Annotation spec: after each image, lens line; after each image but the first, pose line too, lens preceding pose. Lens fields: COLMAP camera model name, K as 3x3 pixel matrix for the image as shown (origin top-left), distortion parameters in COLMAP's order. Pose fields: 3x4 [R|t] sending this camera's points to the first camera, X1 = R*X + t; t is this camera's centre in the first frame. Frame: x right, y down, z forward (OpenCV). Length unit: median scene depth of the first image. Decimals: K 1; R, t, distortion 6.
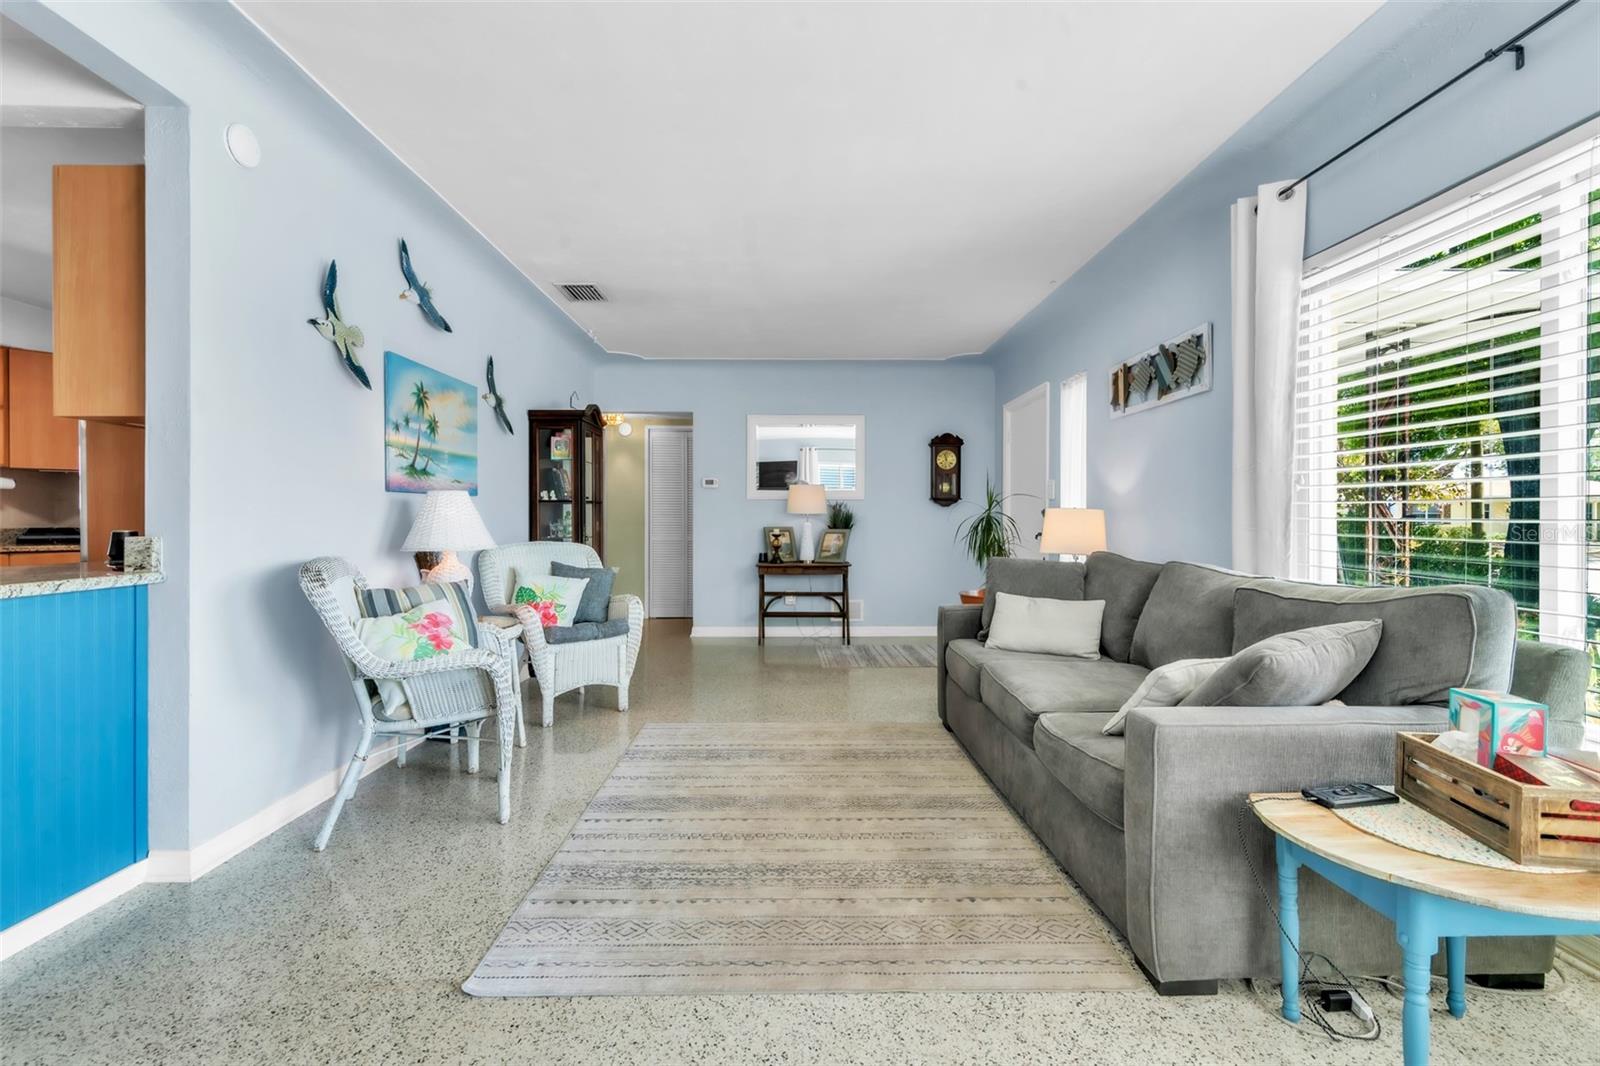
lens RADIAL K [[745.0, 0, 787.8], [0, 745.0, 529.2], [0, 0, 1]] dist [0.003592, -0.000750]
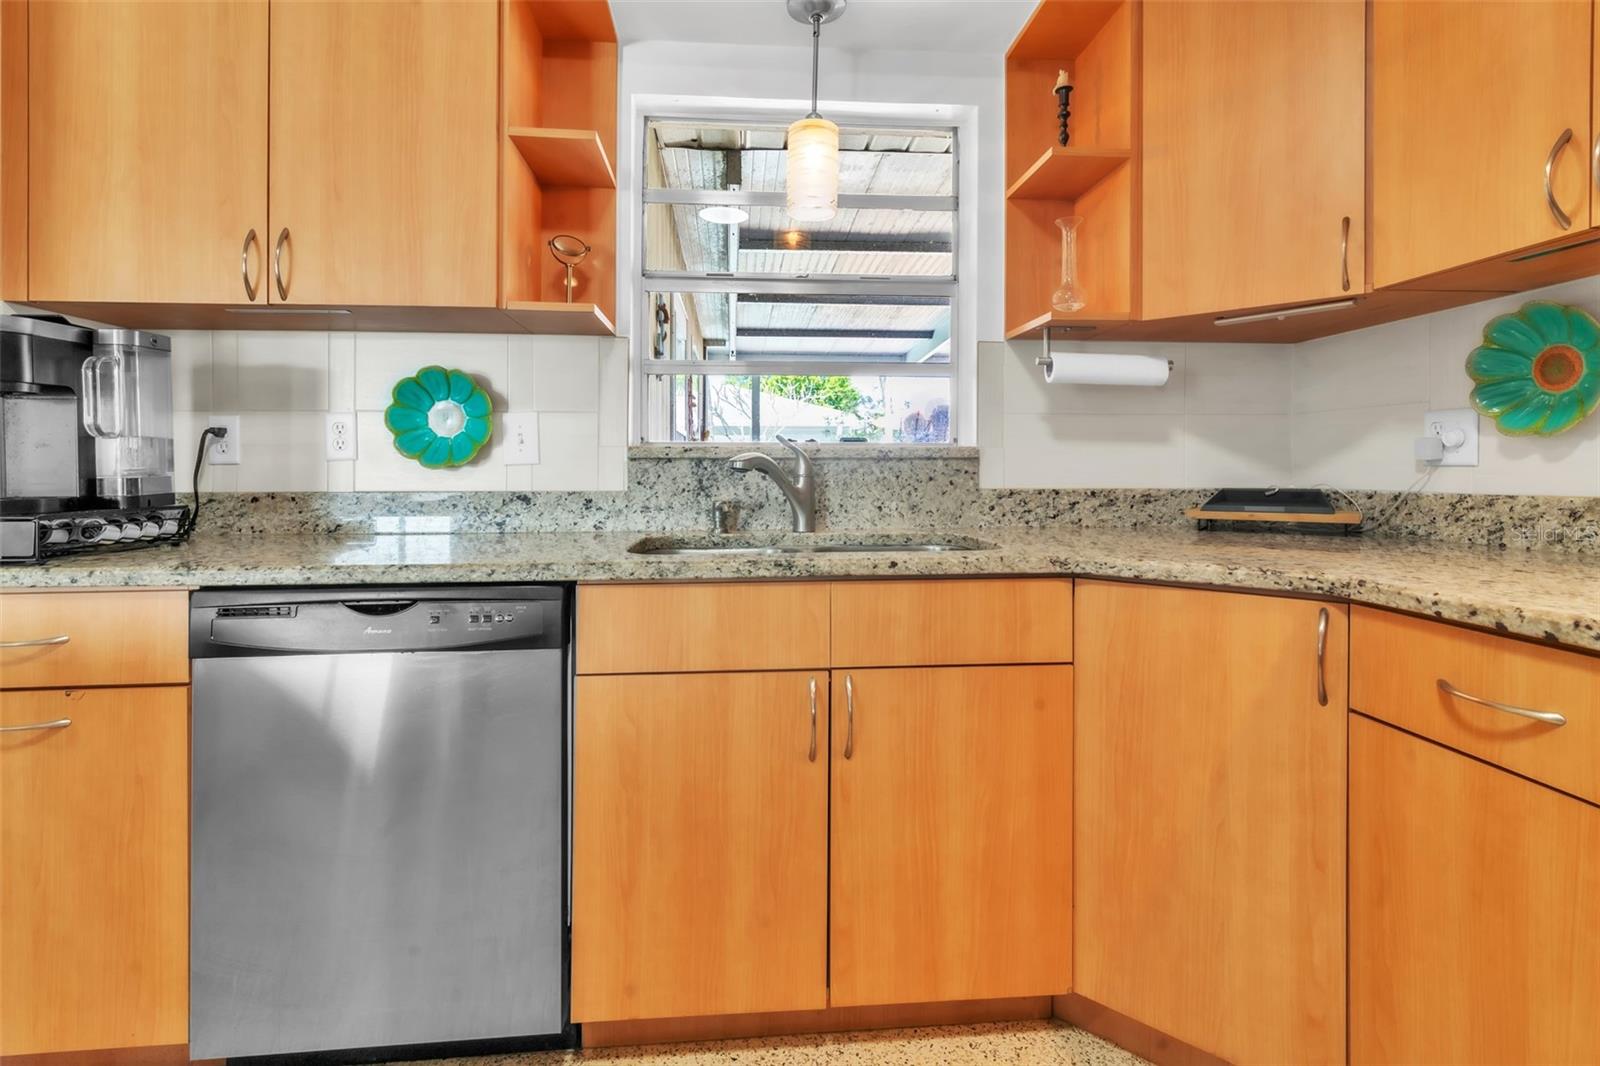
lens RADIAL K [[745.0, 0, 793.2], [0, 745.0, 471.2], [0, 0, 1]] dist [0.003592, -0.000750]
pose [[0.078294, 0.003481, -0.996924, -1.036017], [-0.009306, 0.999953, 0.002761, -0.015054], [0.996887, 0.009061, 0.078323, 1.196518]]
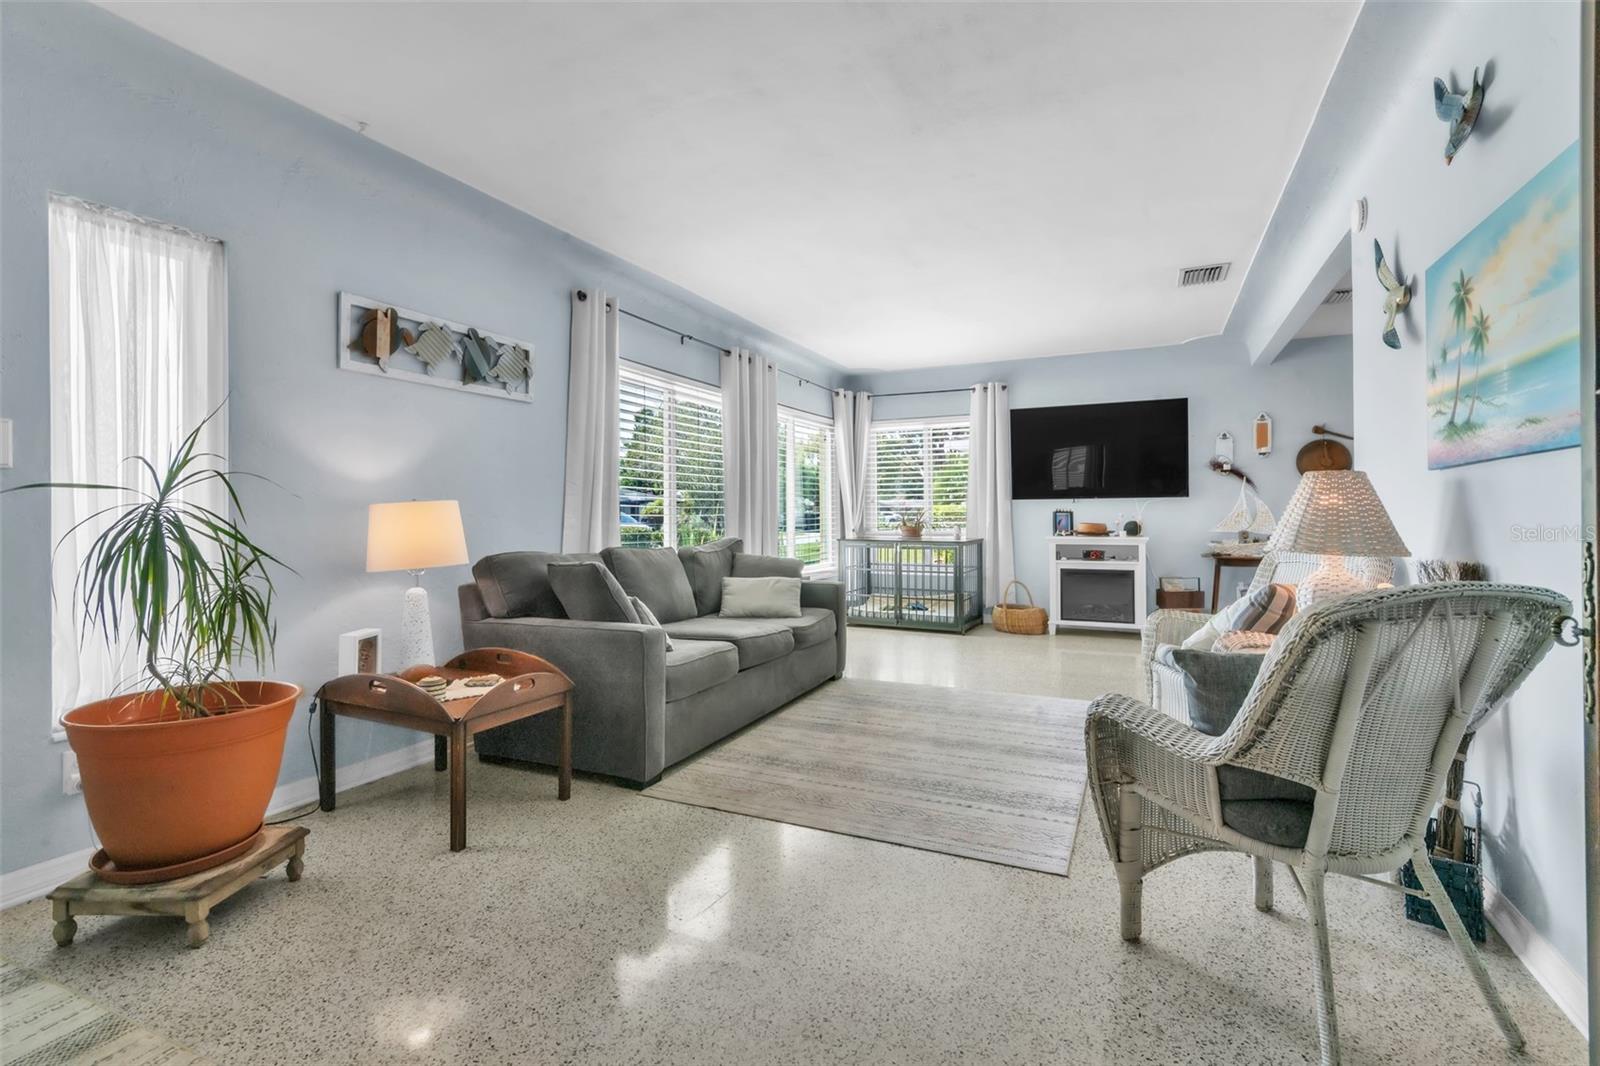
lens RADIAL K [[745.0, 0, 799.2], [0, 745.0, 518.3], [0, 0, 1]] dist [0.003592, -0.000750]
pose [[-0.900541, 0.003162, 0.434759, -0.310698], [0.011858, 0.999780, 0.017291, -0.025671], [-0.434609, 0.020727, -0.900381, 1.913996]]
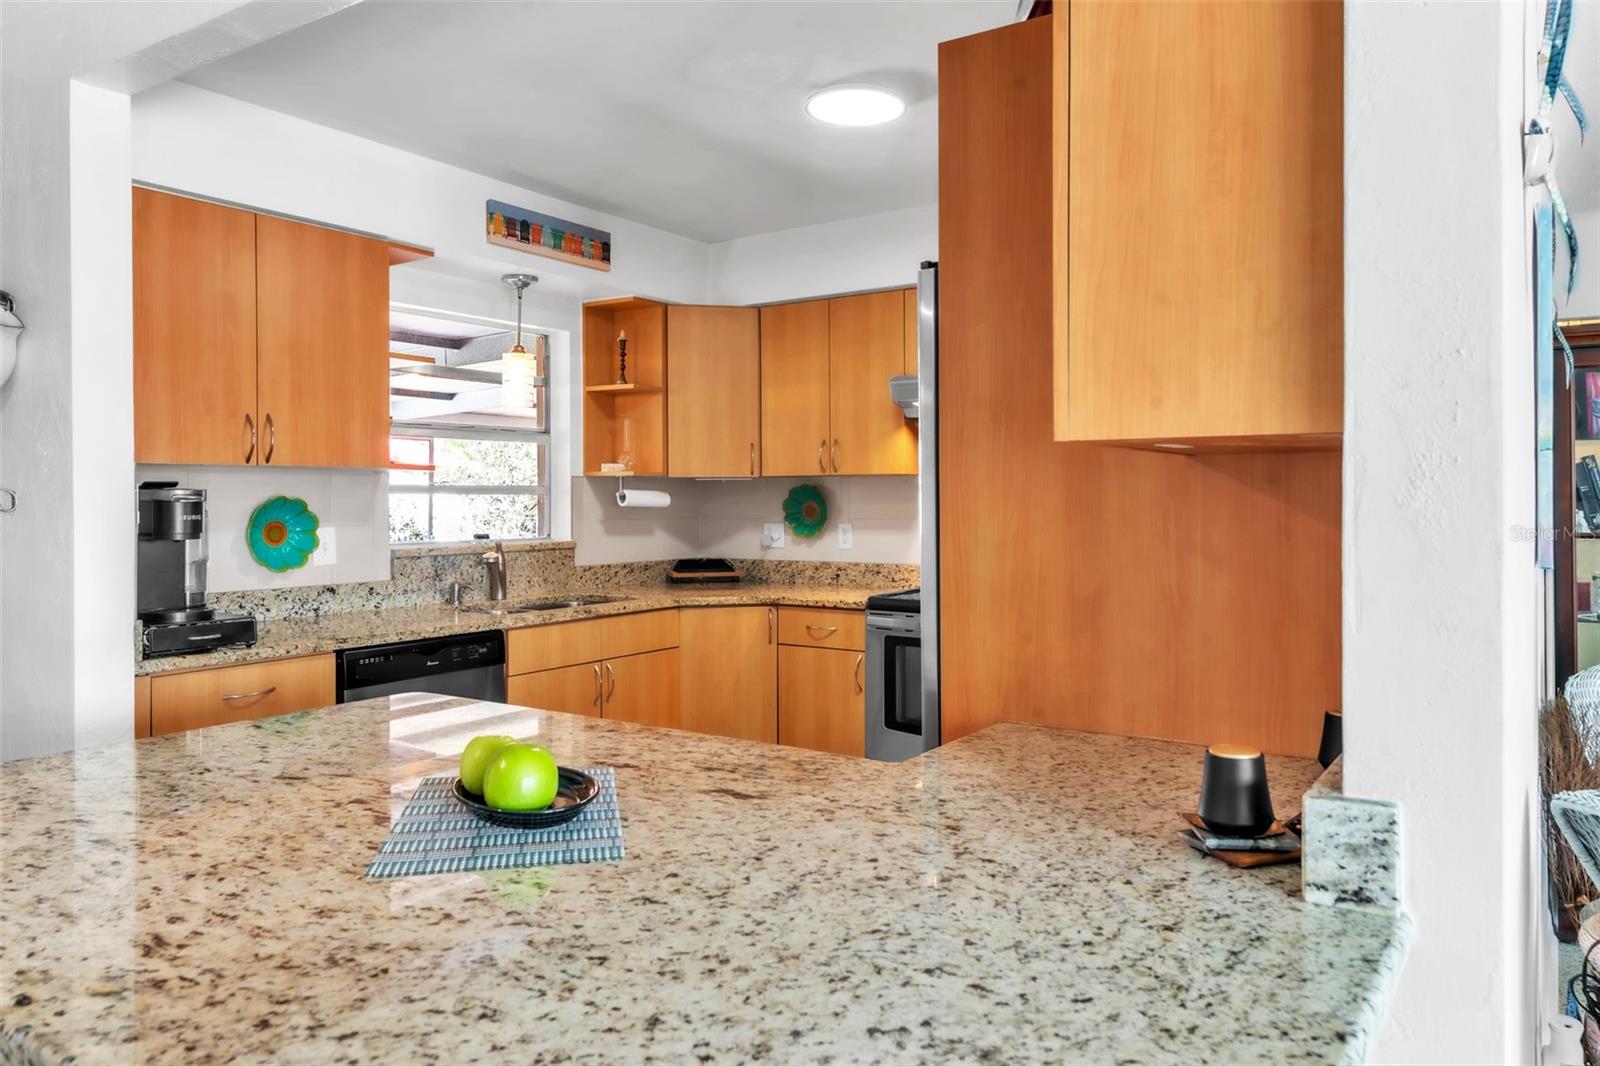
lens RADIAL K [[1112.7, 0, 787.9], [0, 1112.7, 508.0], [0, 0, 1]] dist [0.008212, -0.004720]
pose [[0.826159, 0.003637, -0.563425, -0.544654], [-0.004169, 0.999991, 0.000342, -0.081765], [0.563421, 0.002067, 0.826167, 0.308105]]
